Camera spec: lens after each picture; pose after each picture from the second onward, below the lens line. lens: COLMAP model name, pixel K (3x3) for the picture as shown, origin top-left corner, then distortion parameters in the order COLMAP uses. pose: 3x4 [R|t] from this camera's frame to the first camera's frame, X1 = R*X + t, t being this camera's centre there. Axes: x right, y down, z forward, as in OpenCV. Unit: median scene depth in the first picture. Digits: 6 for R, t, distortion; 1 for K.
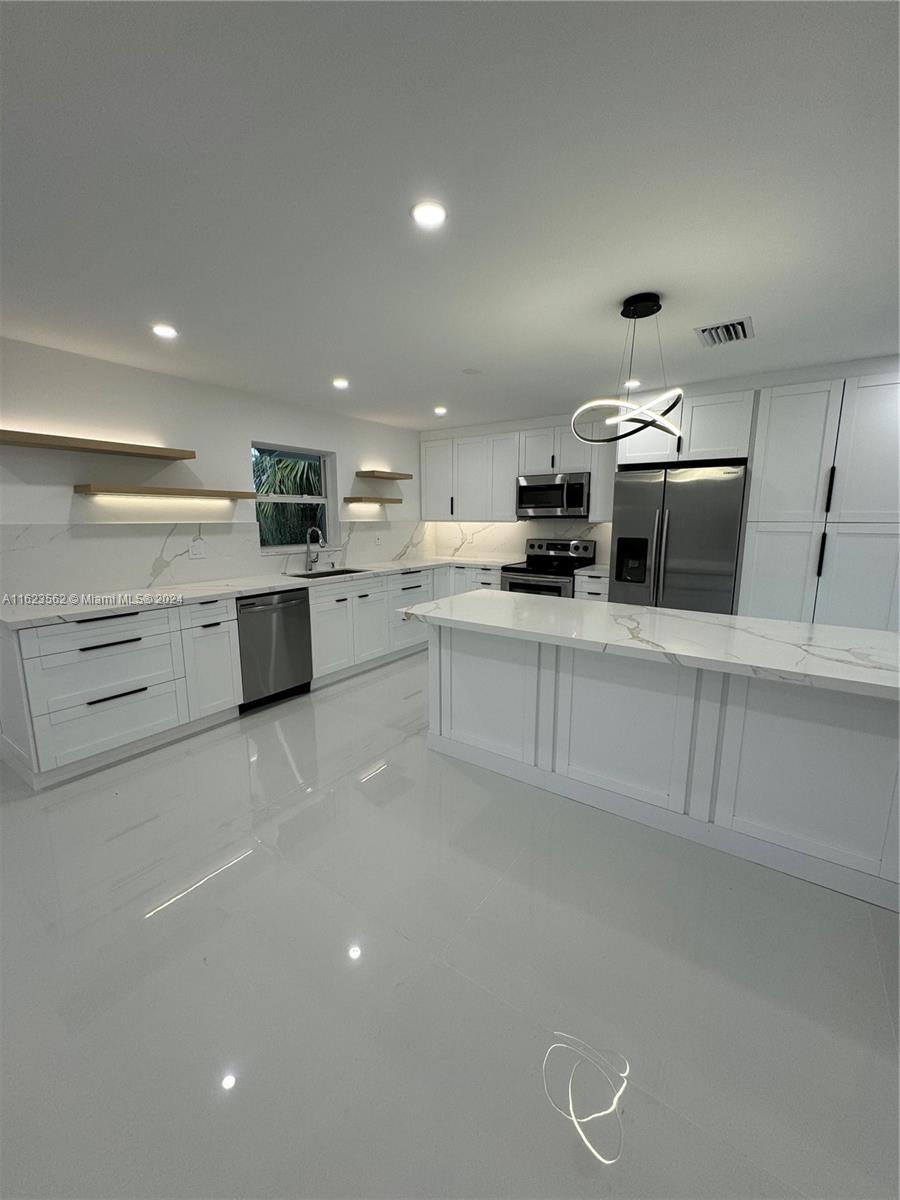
lens RADIAL K [[477.8, 0, 447.7], [0, 477.8, 601.3], [0, 0, 1]] dist [-0.003107, -0.000037]
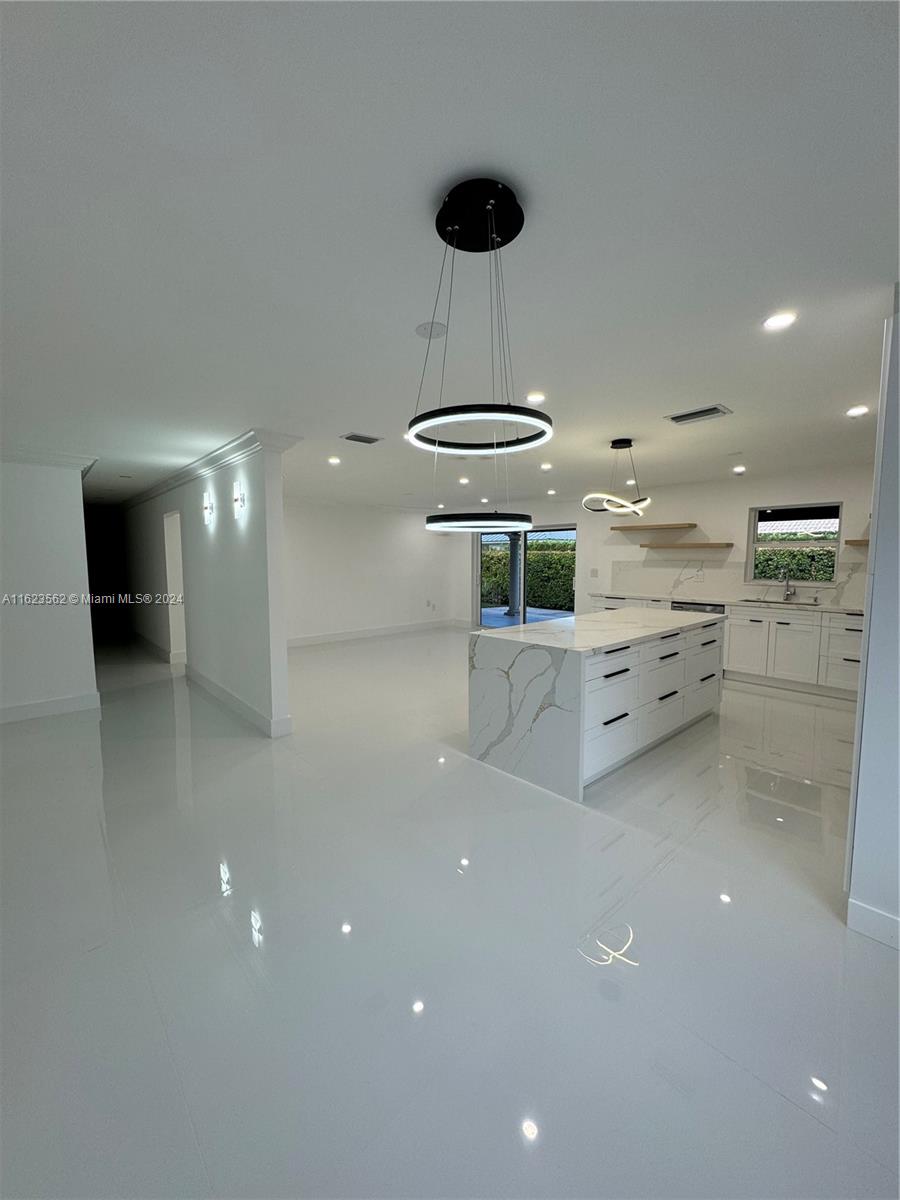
lens RADIAL K [[477.8, 0, 454.8], [0, 477.8, 601.4], [0, 0, 1]] dist [-0.003107, -0.000037]
pose [[-0.232420, 0.093063, -0.968153, 1.312271], [-0.167460, 0.976718, 0.134087, -0.098082], [0.958091, 0.193291, -0.211425, 0.502258]]
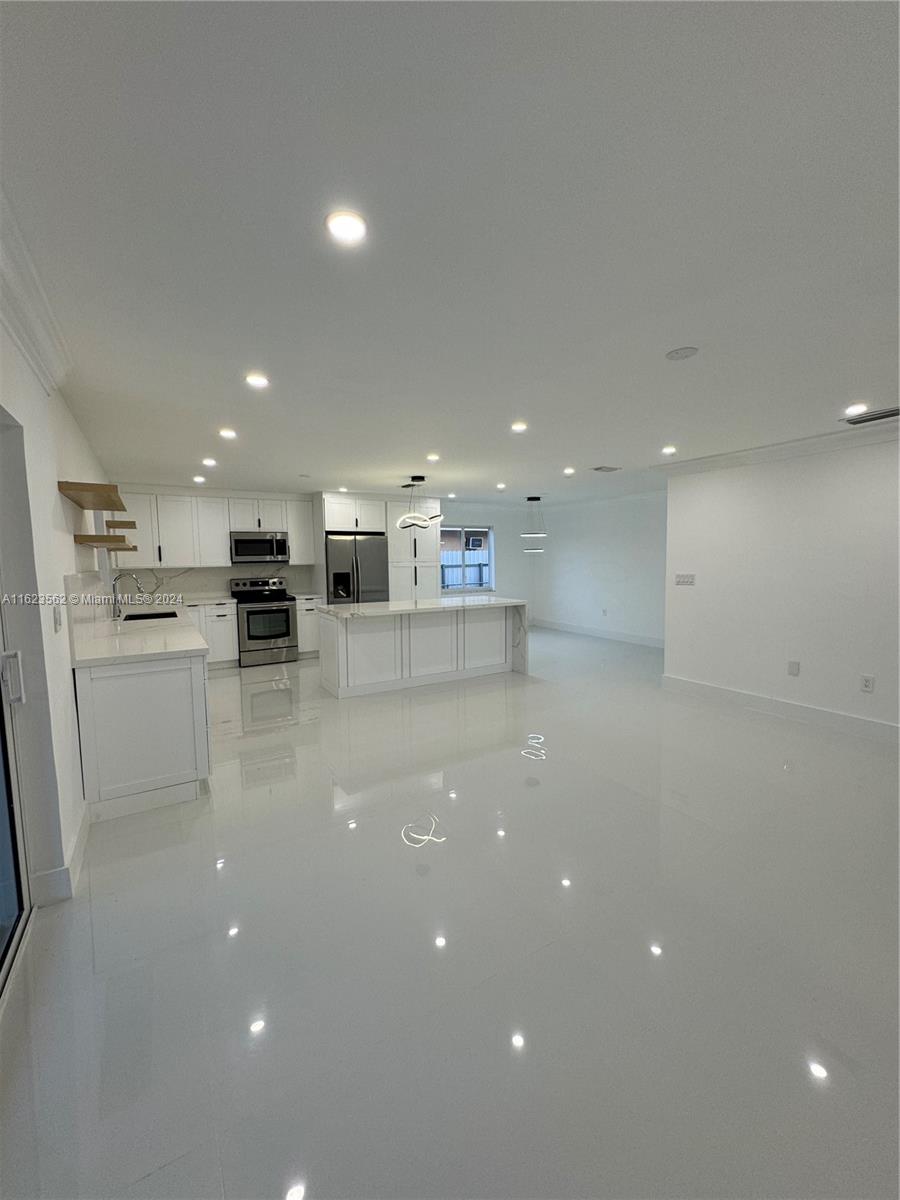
lens RADIAL K [[477.8, 0, 441.9], [0, 477.8, 597.3], [0, 0, 1]] dist [-0.003107, -0.000037]
pose [[0.412920, -0.079979, 0.907249, -1.069422], [0.173126, 0.984867, 0.008026, 0.006940], [-0.894161, 0.153754, 0.420518, -0.054859]]
